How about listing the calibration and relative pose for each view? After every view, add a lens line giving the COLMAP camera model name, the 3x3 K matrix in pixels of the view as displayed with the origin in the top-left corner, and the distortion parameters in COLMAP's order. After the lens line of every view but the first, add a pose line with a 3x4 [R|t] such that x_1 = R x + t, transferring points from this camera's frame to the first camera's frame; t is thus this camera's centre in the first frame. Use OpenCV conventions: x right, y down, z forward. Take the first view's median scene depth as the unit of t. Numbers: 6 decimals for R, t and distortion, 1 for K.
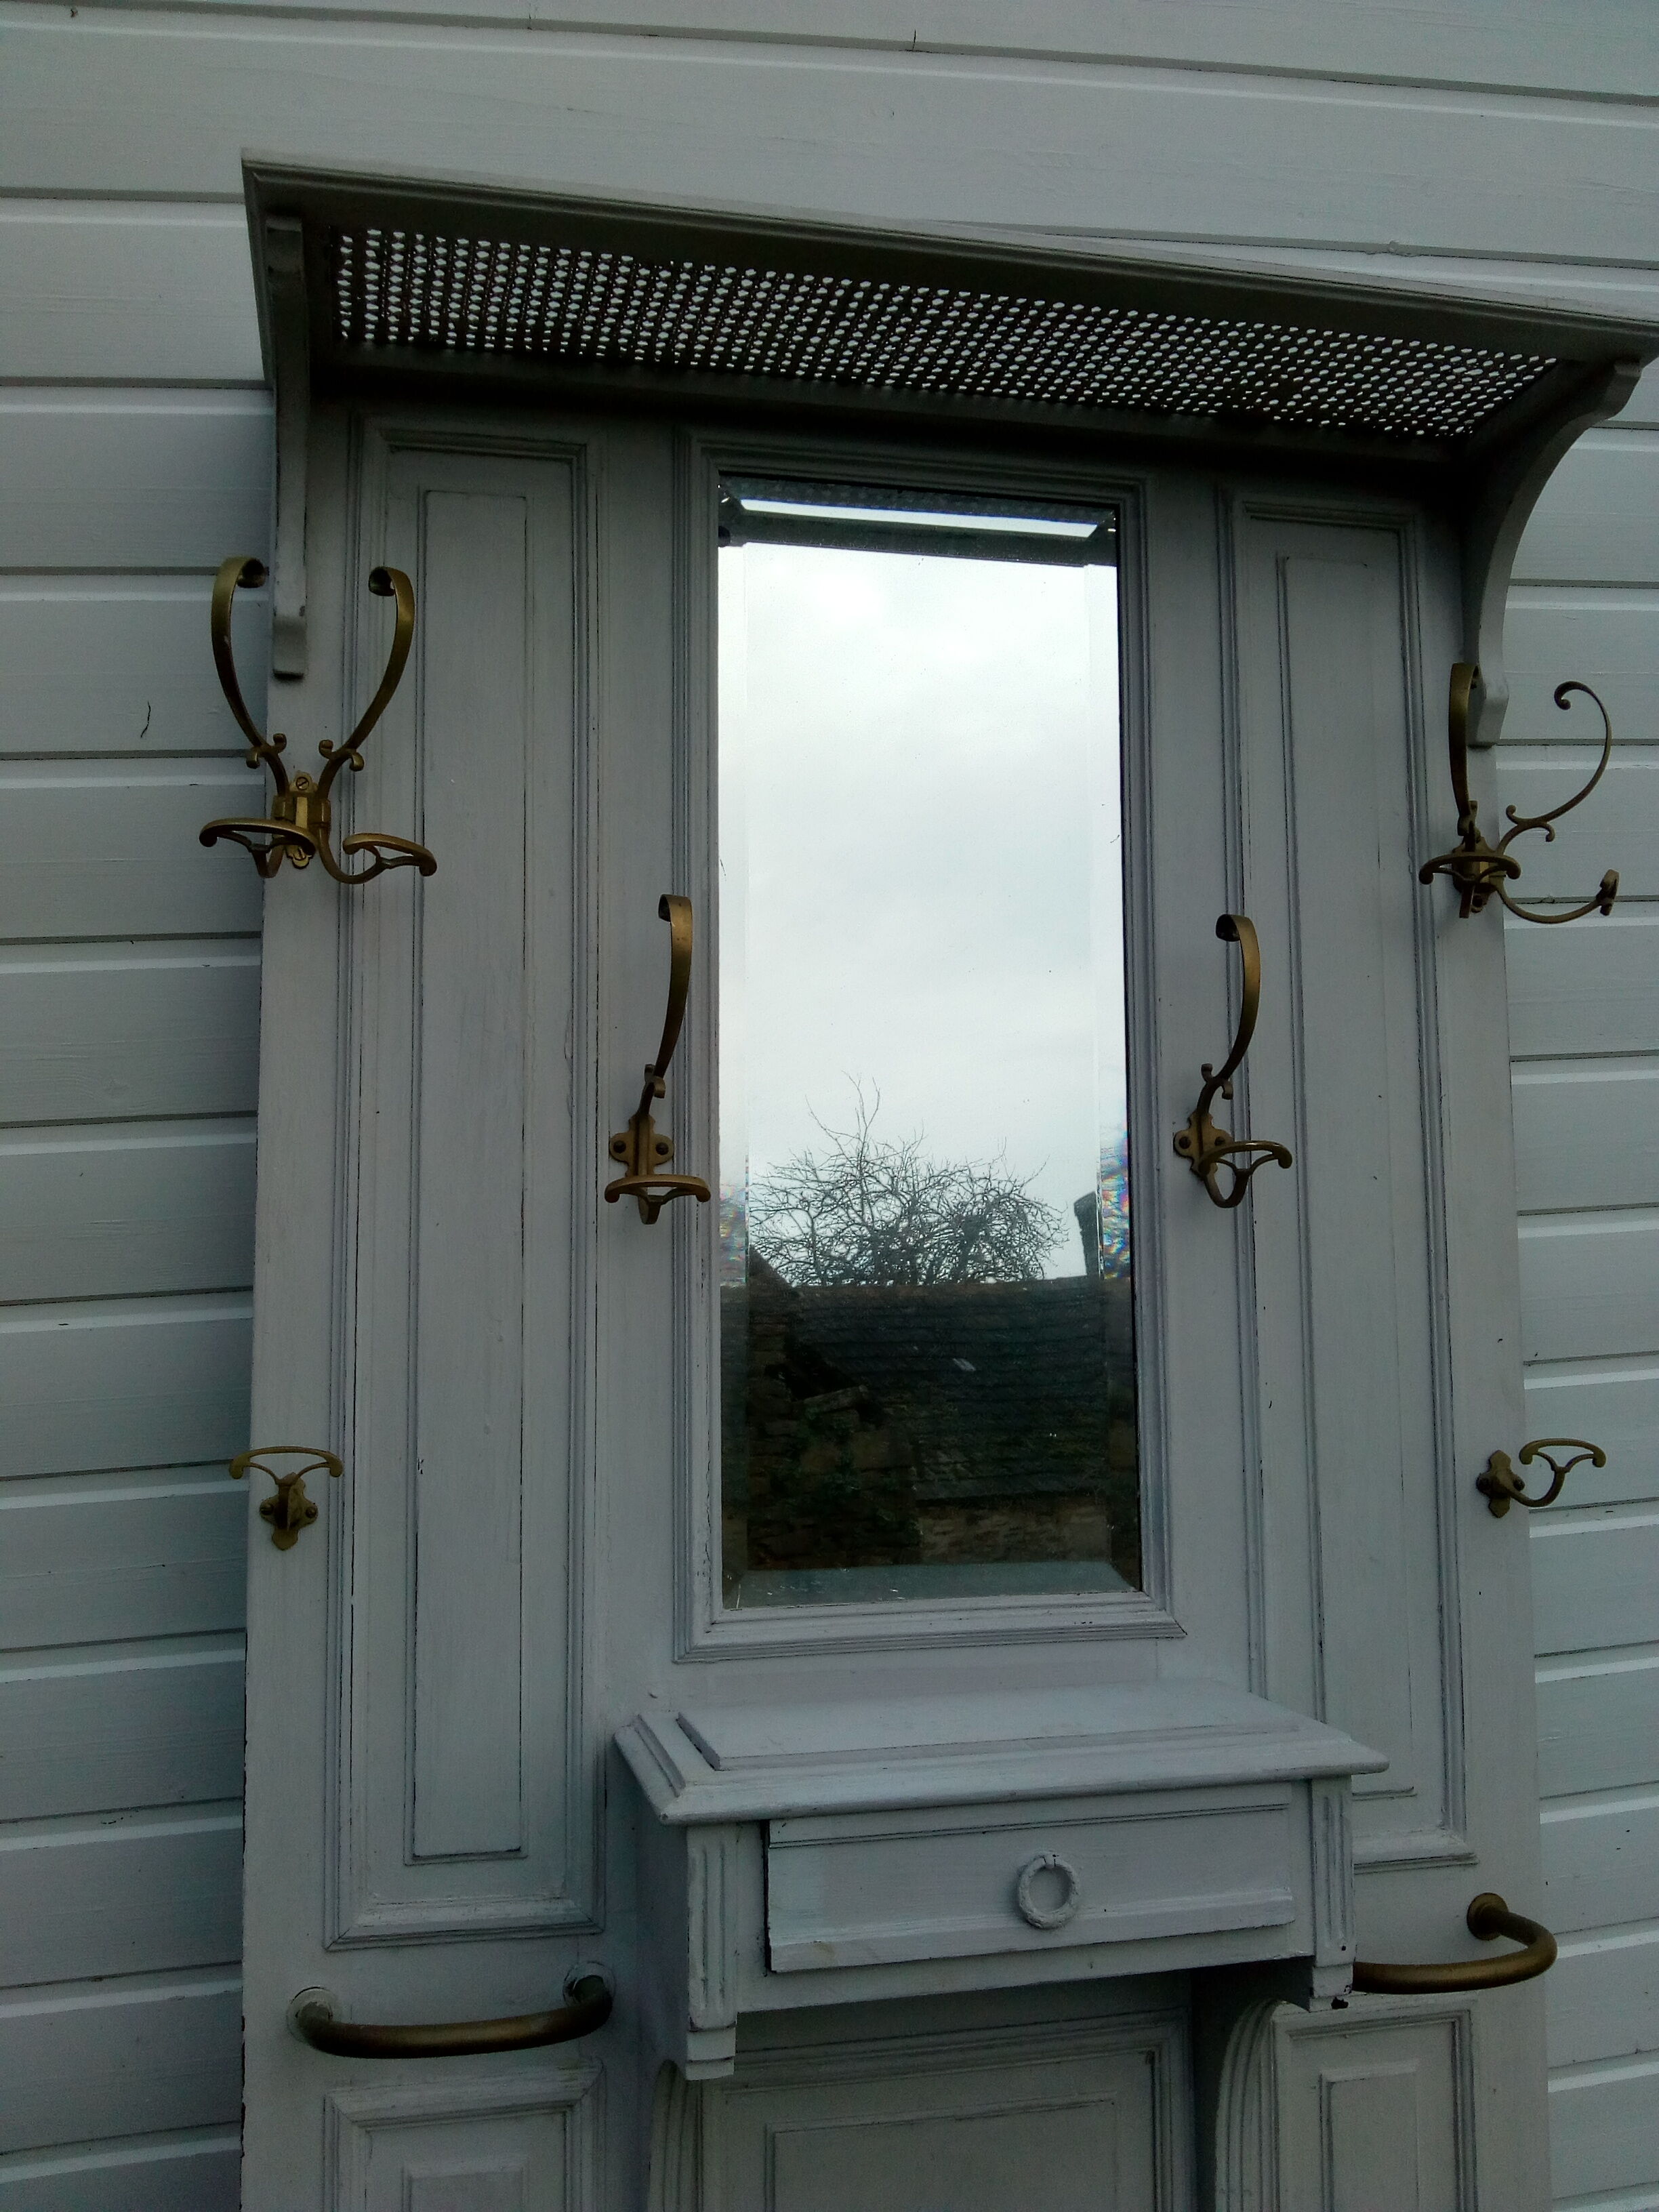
lens RADIAL K [[1954.8, 0, 829.5], [0, 1954.8, 1106.0], [0, 0, 1]] dist [0.030548, -0.152462]
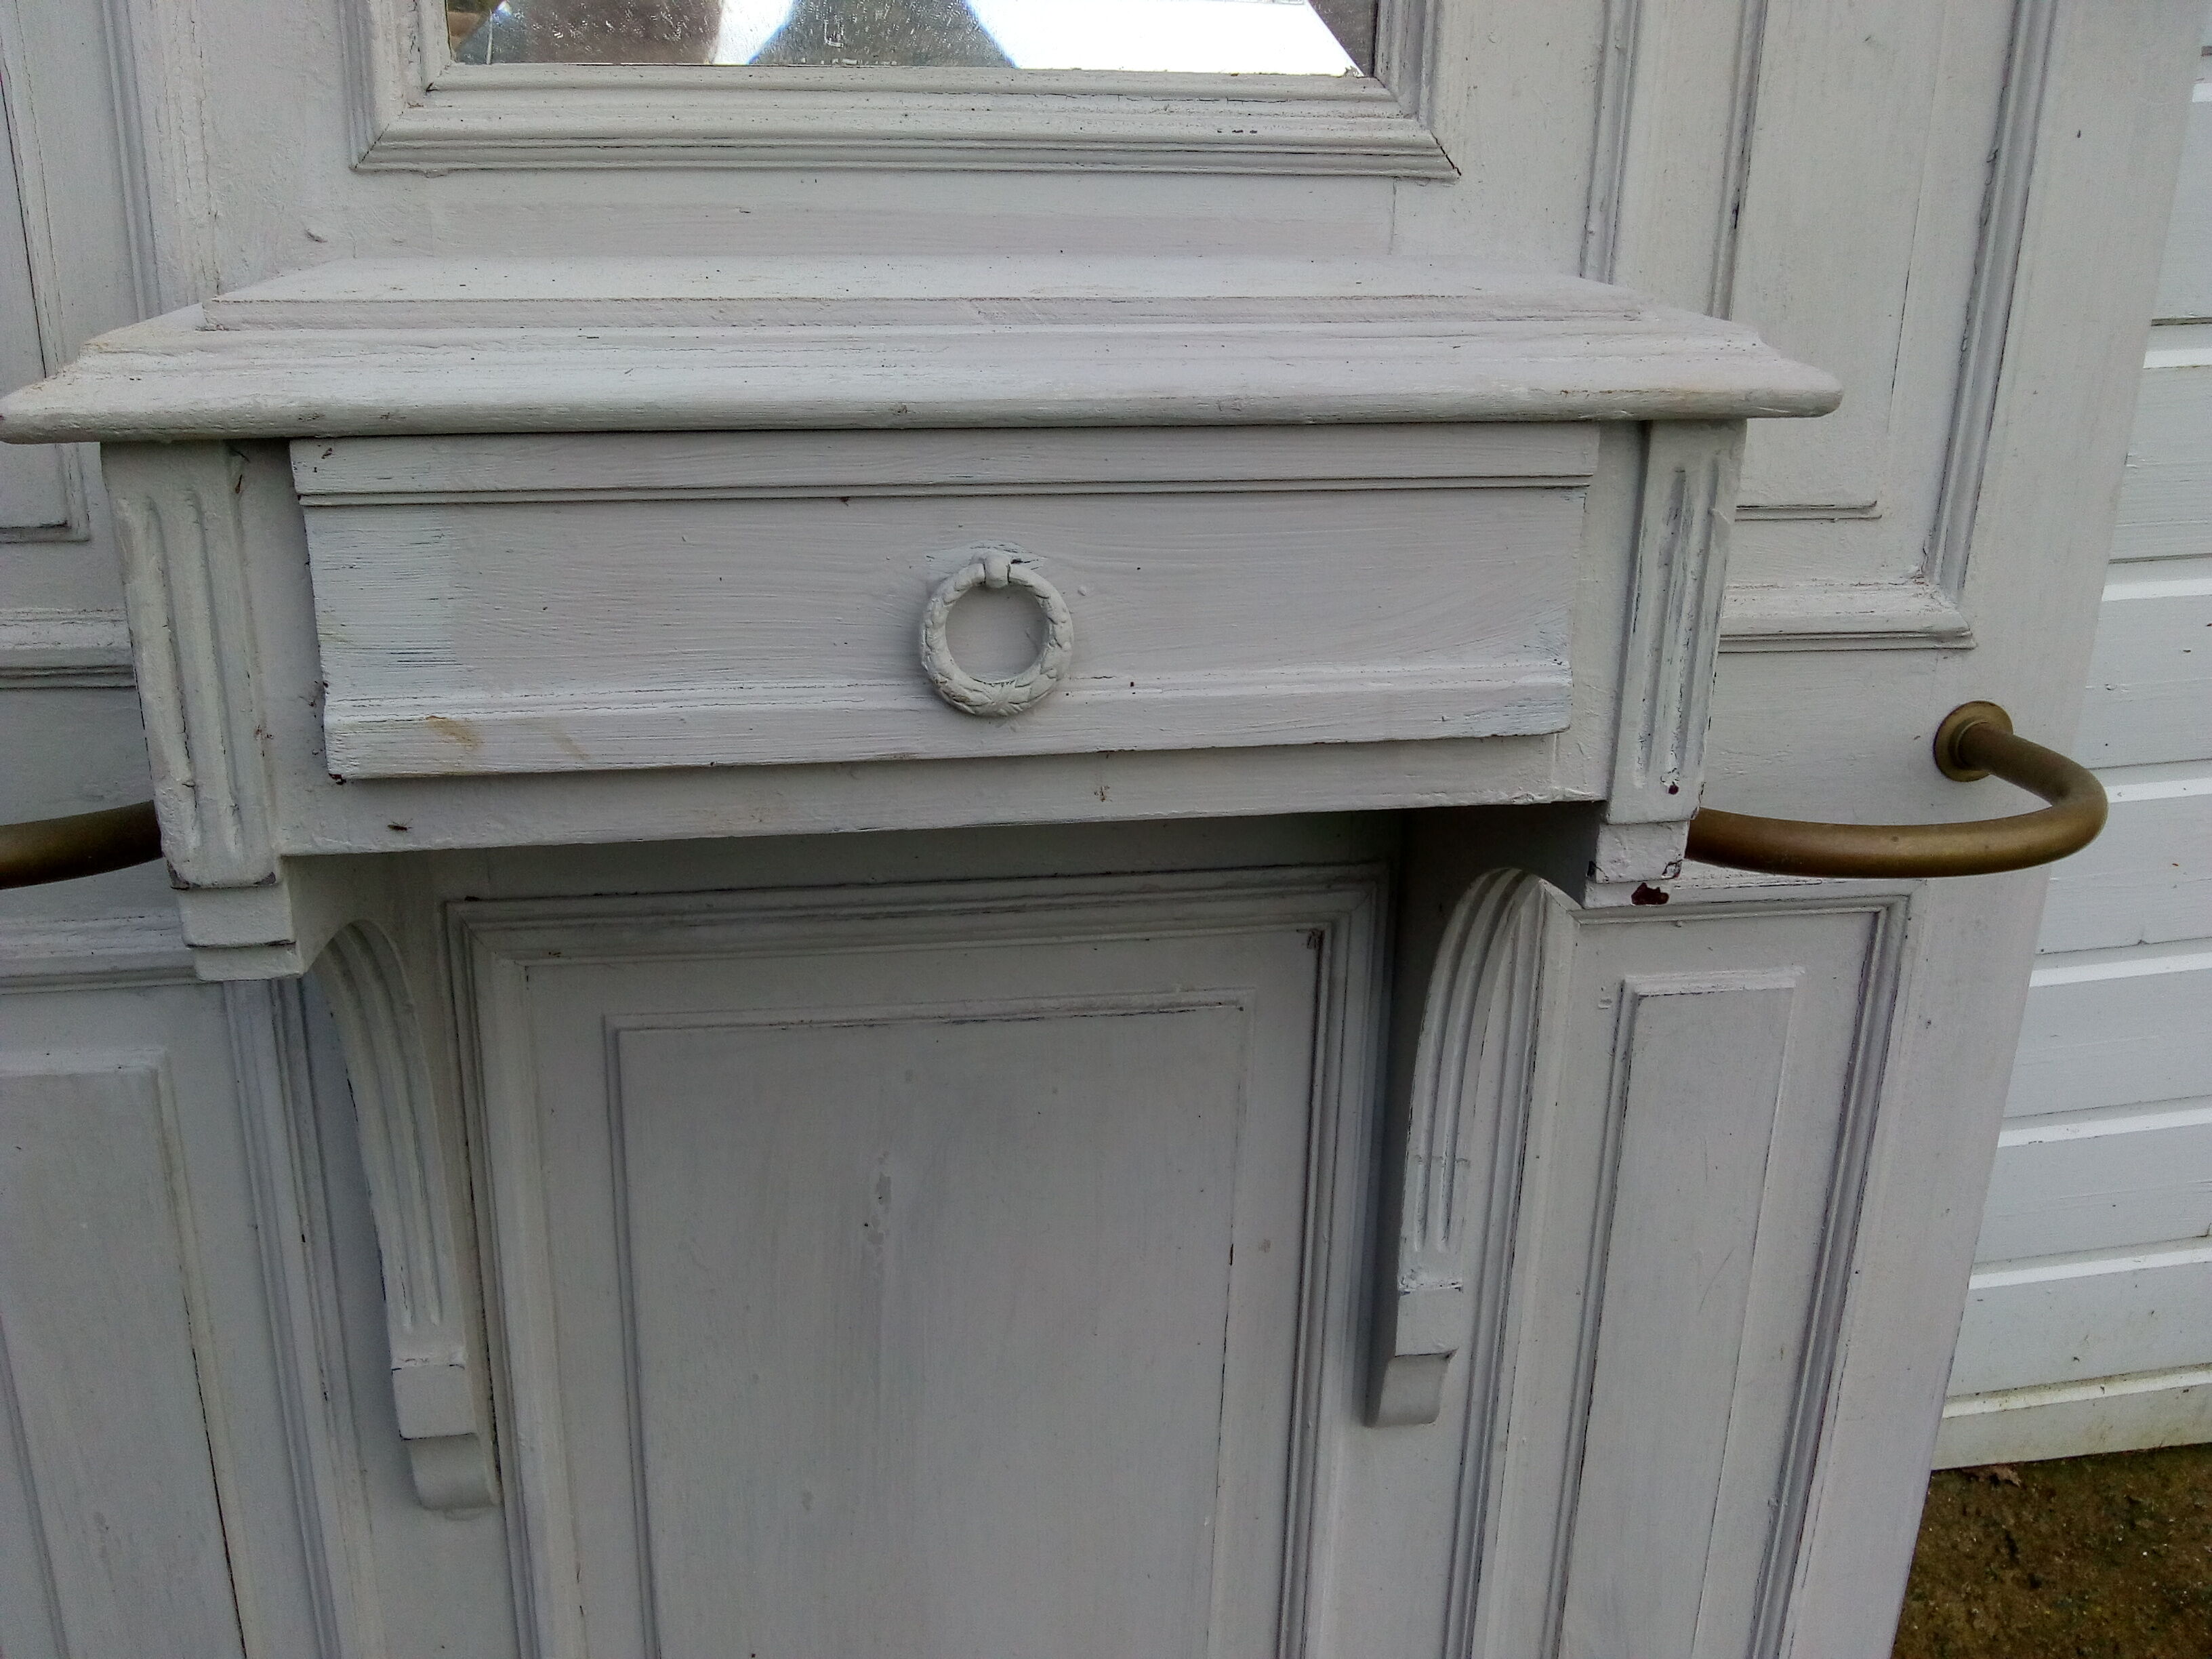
lens RADIAL K [[1954.8, 0, 1111.5], [0, 1954.8, 840.5], [0, 0, 1]] dist [0.030548, -0.152462]
pose [[0.995805, 0.052696, -0.074810, 0.155264], [-0.013411, 0.892756, 0.450340, 0.219326], [0.090518, -0.447447, 0.889718, 0.531190]]
